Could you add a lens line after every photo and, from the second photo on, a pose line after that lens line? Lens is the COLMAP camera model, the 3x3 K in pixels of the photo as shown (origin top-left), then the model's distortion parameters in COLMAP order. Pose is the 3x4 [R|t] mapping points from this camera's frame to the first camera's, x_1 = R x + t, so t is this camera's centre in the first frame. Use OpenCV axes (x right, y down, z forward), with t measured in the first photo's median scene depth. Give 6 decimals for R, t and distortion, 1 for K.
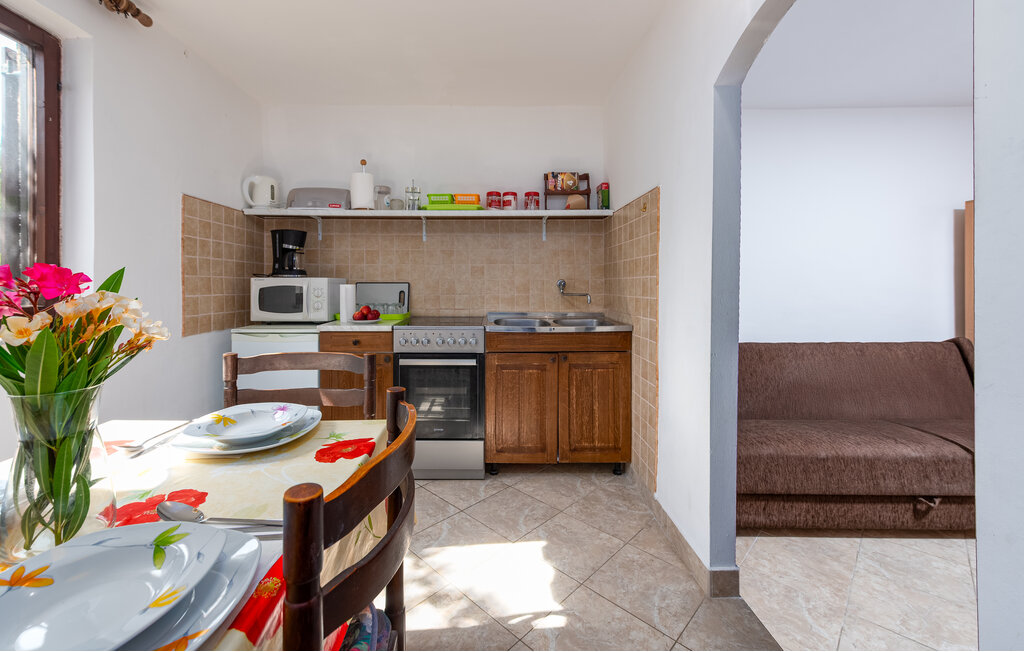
lens RADIAL K [[418.0, 0, 492.8], [0, 418.0, 288.8], [0, 0, 1]] dist [-0.000050, -0.000298]
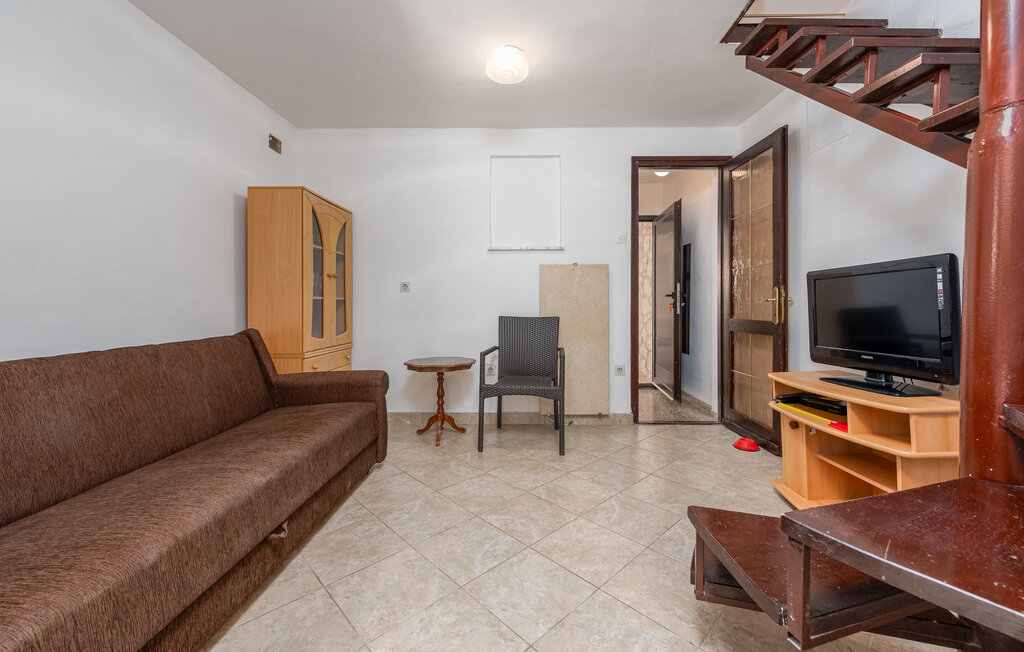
lens RADIAL K [[407.8, 0, 511.4], [0, 407.8, 304.3], [0, 0, 1]] dist [0.009782, -0.000041]
pose [[0.014892, 0.000708, 0.999889, 0.290719], [0.005442, 0.999985, -0.000789, 0.089984], [-0.999874, 0.005453, 0.014888, 0.549492]]
